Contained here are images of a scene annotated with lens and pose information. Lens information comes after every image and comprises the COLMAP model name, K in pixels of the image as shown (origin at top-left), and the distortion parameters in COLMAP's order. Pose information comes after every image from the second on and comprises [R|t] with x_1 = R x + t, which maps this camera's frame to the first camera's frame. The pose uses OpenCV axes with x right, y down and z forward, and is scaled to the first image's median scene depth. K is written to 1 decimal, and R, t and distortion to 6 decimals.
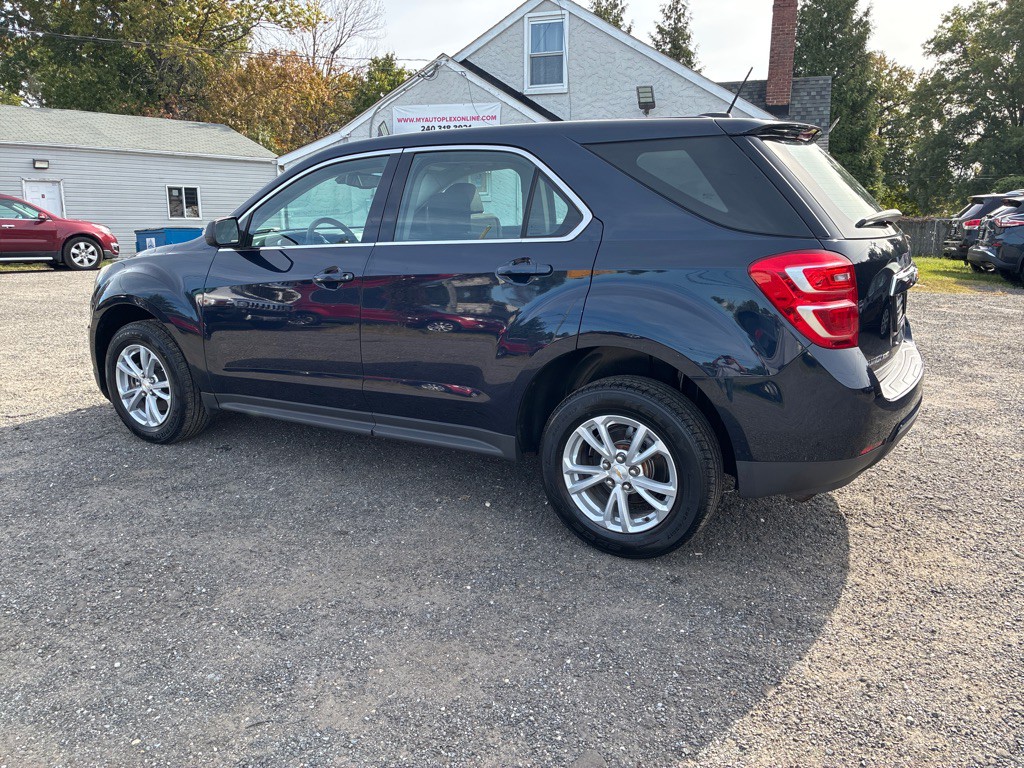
lens RADIAL K [[769.7, 0, 512.0], [0, 769.7, 384.0], [0, 0, 1]] dist [0.065885, -0.089697]
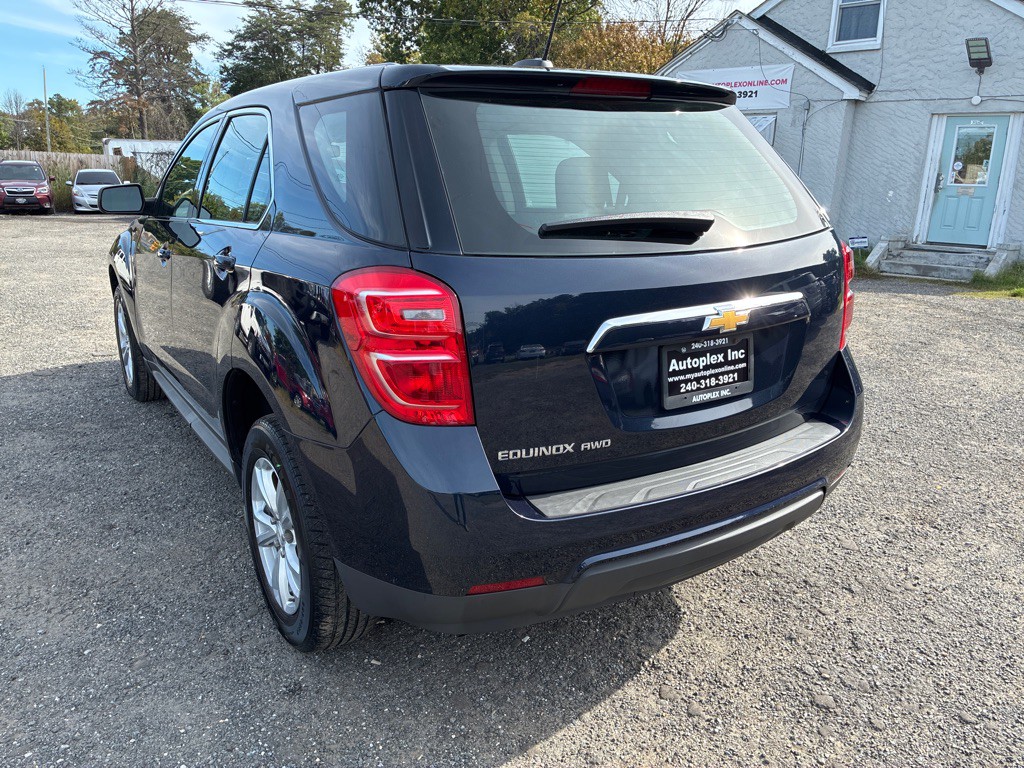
lens RADIAL K [[772.1, 0, 518.4], [0, 772.1, 384.1], [0, 0, 1]] dist [0.065302, -0.091131]
pose [[0.894680, 0.143287, -0.423104, 0.128520], [-0.129348, 0.989681, 0.061647, -0.021670], [0.427571, -0.000427, 0.903982, 0.077431]]
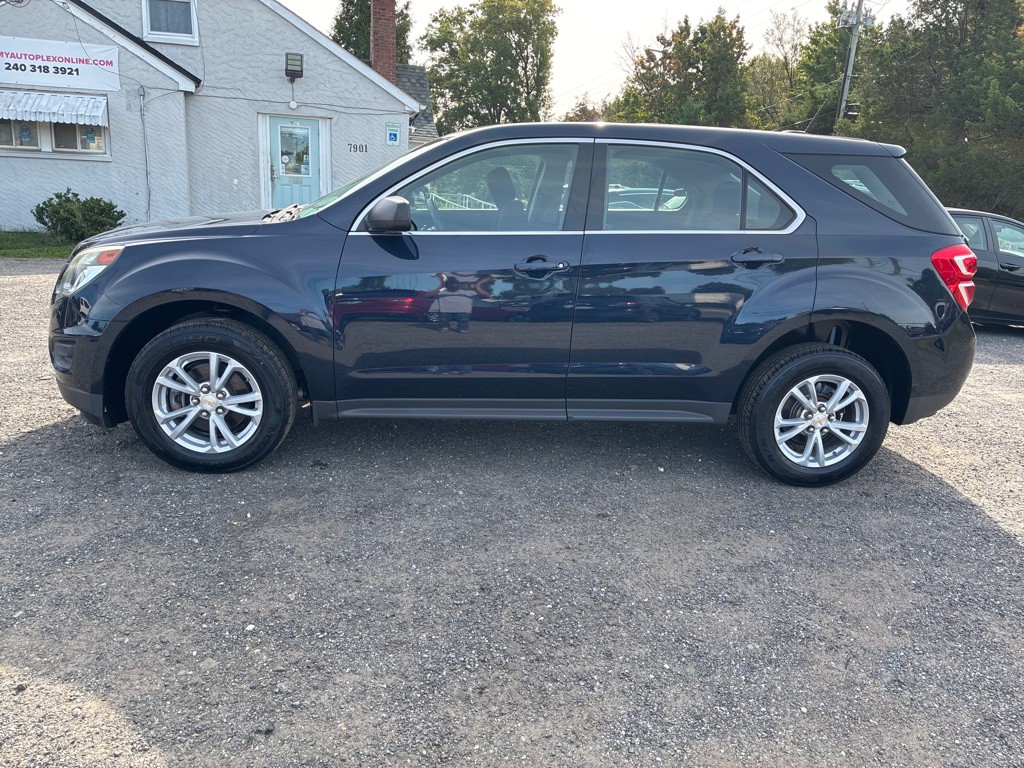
lens RADIAL K [[772.1, 0, 518.4], [0, 772.1, 384.1], [0, 0, 1]] dist [0.065302, -0.091131]
pose [[0.812531, -0.098014, 0.574619, -0.183465], [0.078456, 0.995181, 0.058811, -0.010543], [-0.577614, -0.002703, 0.816306, 0.046859]]
